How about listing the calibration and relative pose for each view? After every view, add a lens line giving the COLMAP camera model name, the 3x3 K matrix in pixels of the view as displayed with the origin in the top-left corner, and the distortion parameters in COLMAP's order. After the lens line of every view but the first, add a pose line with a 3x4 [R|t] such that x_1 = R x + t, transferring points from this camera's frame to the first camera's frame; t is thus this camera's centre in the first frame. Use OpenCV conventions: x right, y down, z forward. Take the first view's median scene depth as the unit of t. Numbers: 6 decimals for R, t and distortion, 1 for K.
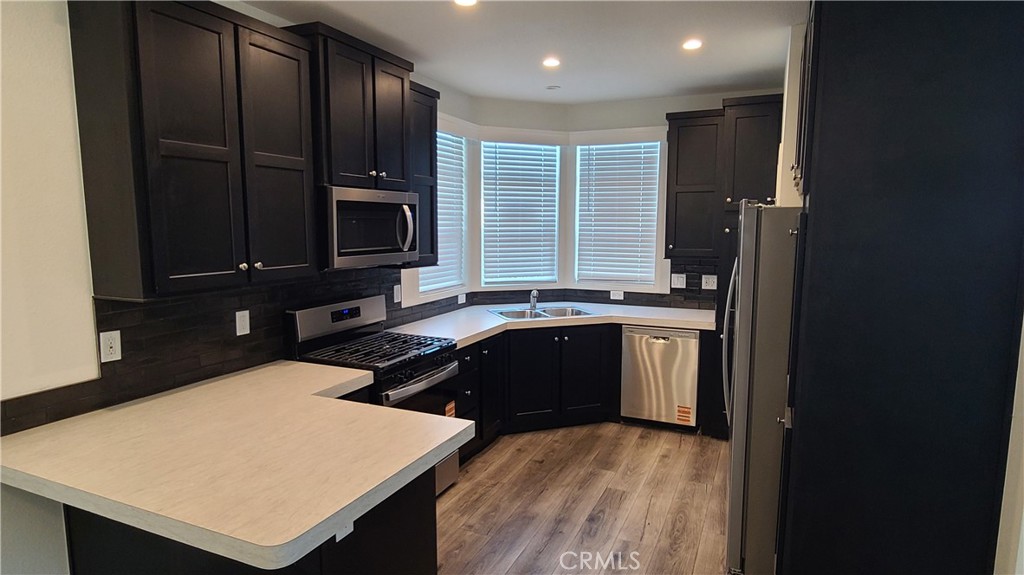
lens RADIAL K [[570.1, 0, 513.8], [0, 570.1, 290.5], [0, 0, 1]] dist [0.002175, 0.005065]
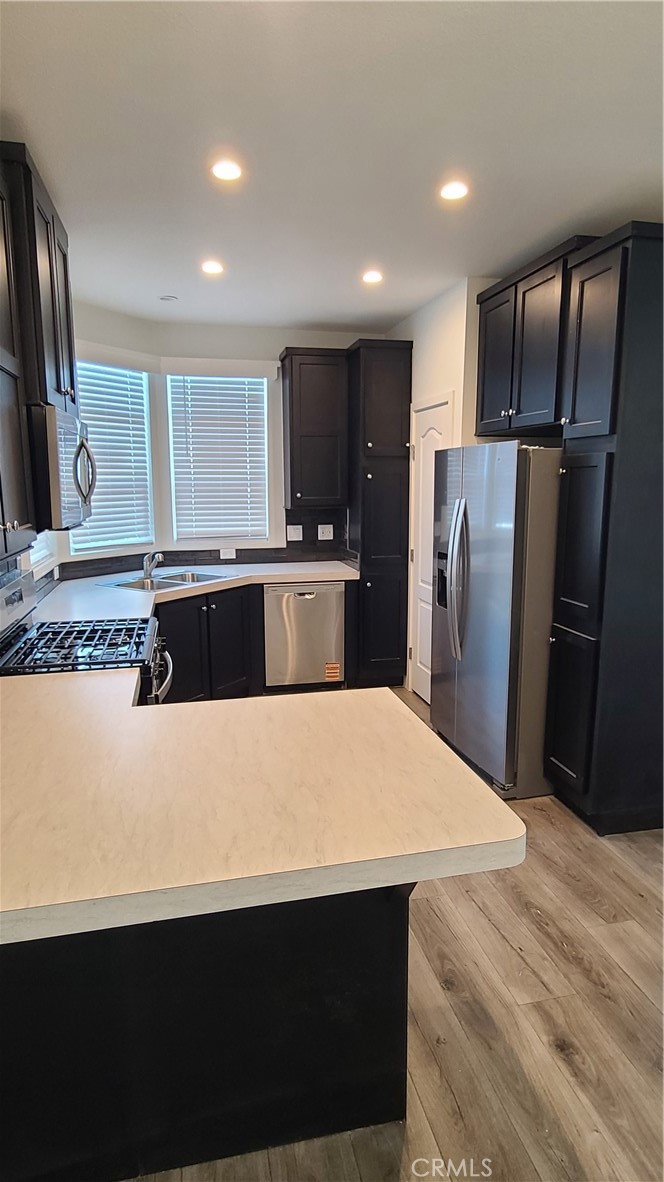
lens RADIAL K [[658.0, 0, 326.4], [0, 658.0, 592.3], [0, 0, 1]] dist [0.002175, 0.005065]
pose [[0.801614, -0.107913, 0.588022, -0.374678], [0.076001, 0.993989, 0.078808, -0.001594], [-0.592992, -0.018483, 0.804996, 0.126501]]
